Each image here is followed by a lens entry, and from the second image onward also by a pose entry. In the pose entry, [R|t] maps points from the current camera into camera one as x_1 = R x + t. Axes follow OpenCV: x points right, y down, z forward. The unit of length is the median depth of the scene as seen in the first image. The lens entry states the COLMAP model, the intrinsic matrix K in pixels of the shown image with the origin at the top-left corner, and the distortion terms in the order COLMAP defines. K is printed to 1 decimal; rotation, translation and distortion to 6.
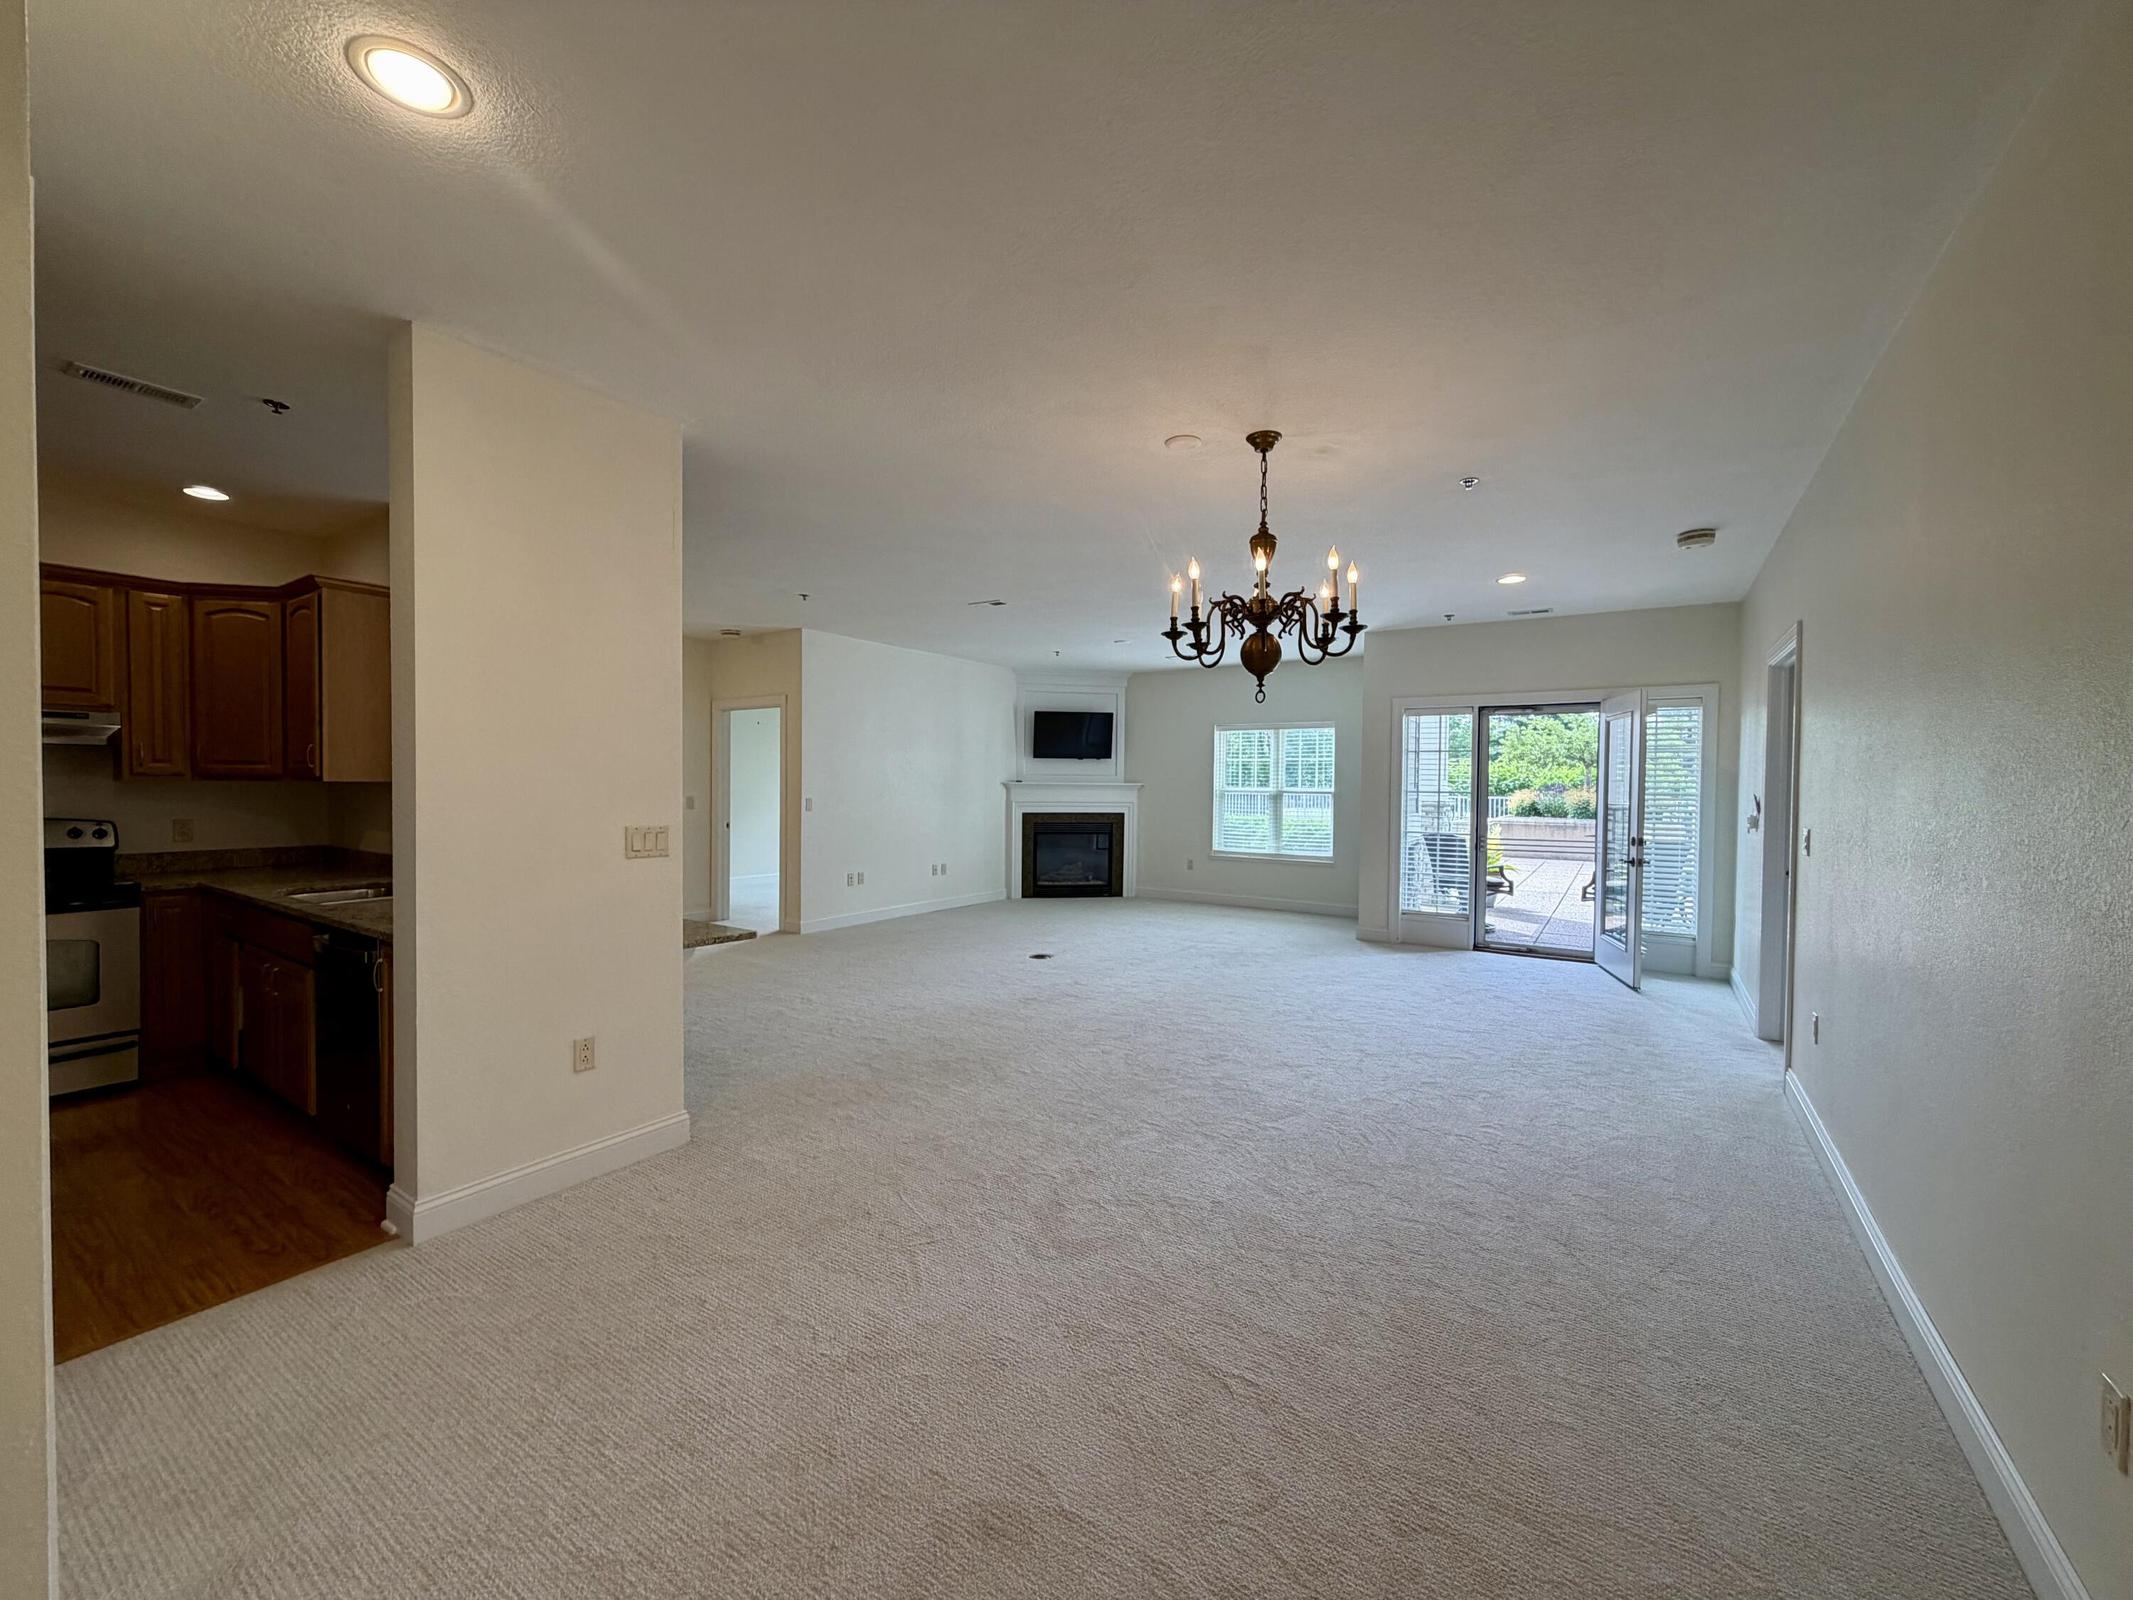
lens RADIAL K [[846.4, 0, 1066.5], [0, 846.4, 800.0], [0, 0, 1]] dist [-0.004983, 0.000373]
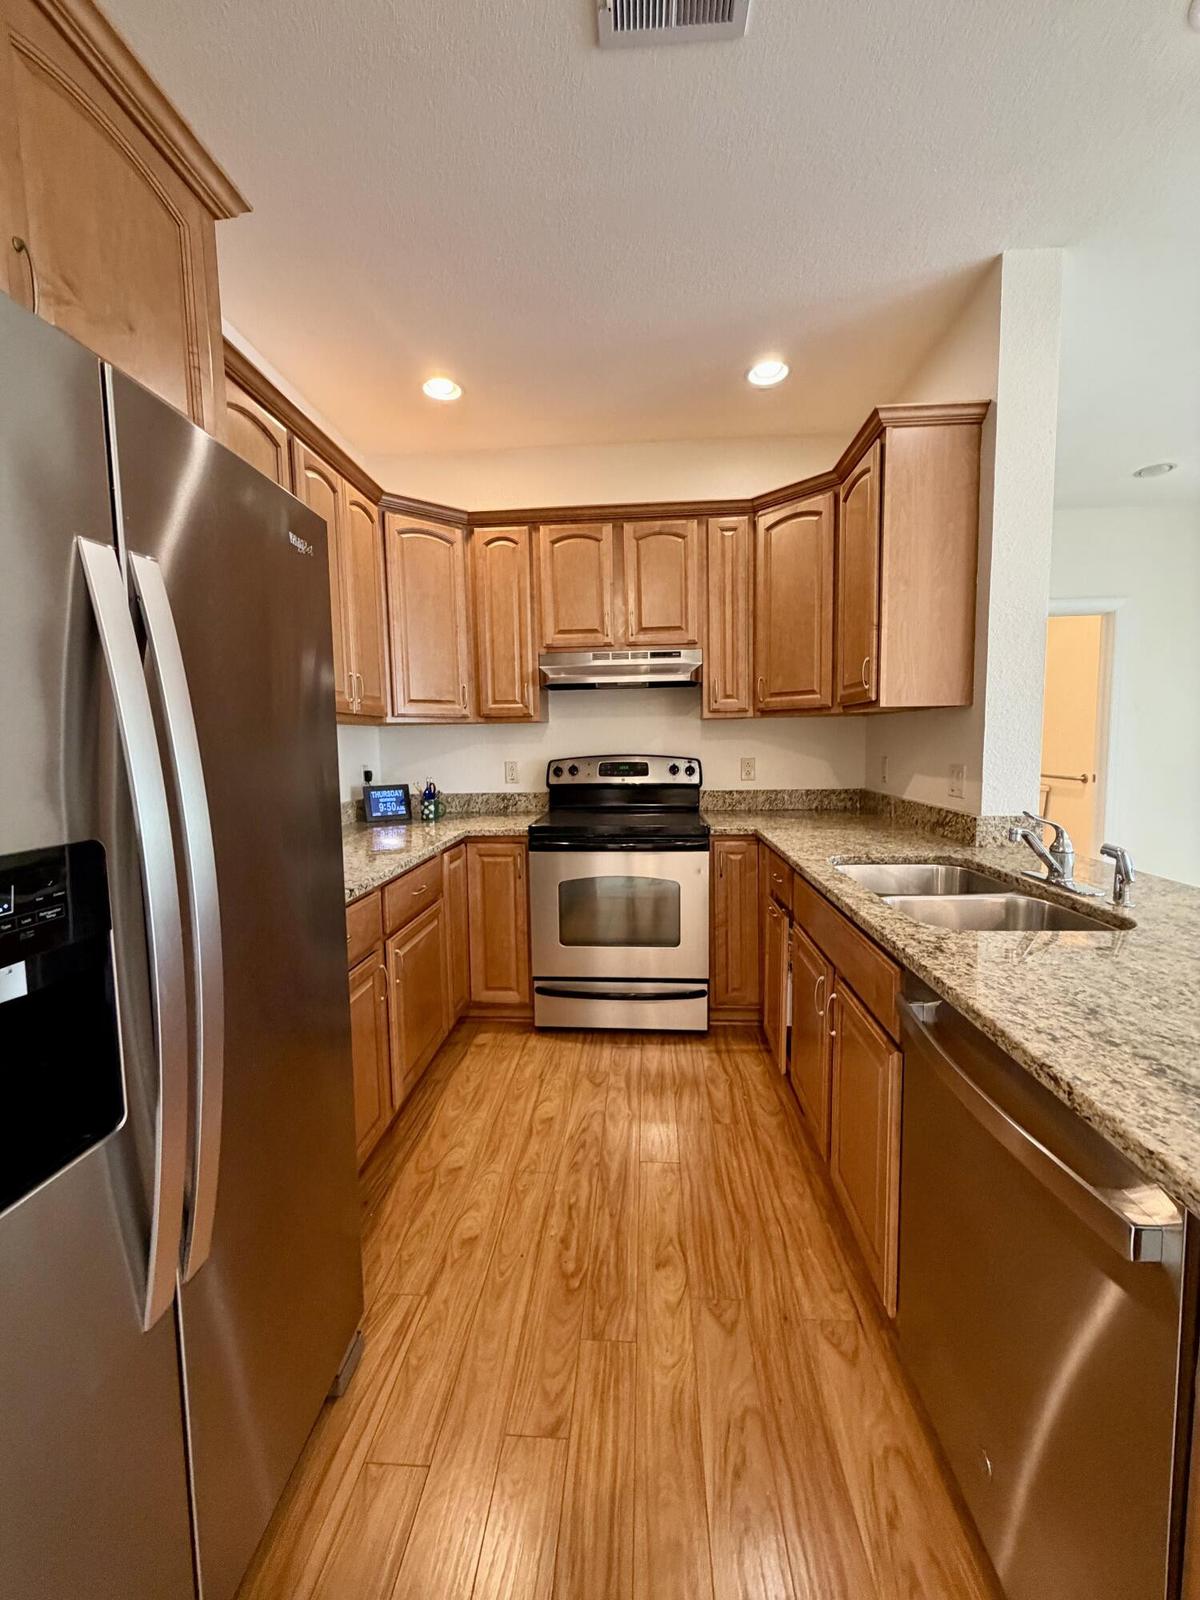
lens RADIAL K [[634.9, 0, 600.0], [0, 634.9, 800.0], [0, 0, 1]] dist [-0.004983, 0.000373]
pose [[0.491712, 0.068568, -0.868054, -0.510148], [0.004054, 0.996704, 0.081027, 0.011780], [0.870748, -0.043362, 0.489813, 0.509299]]
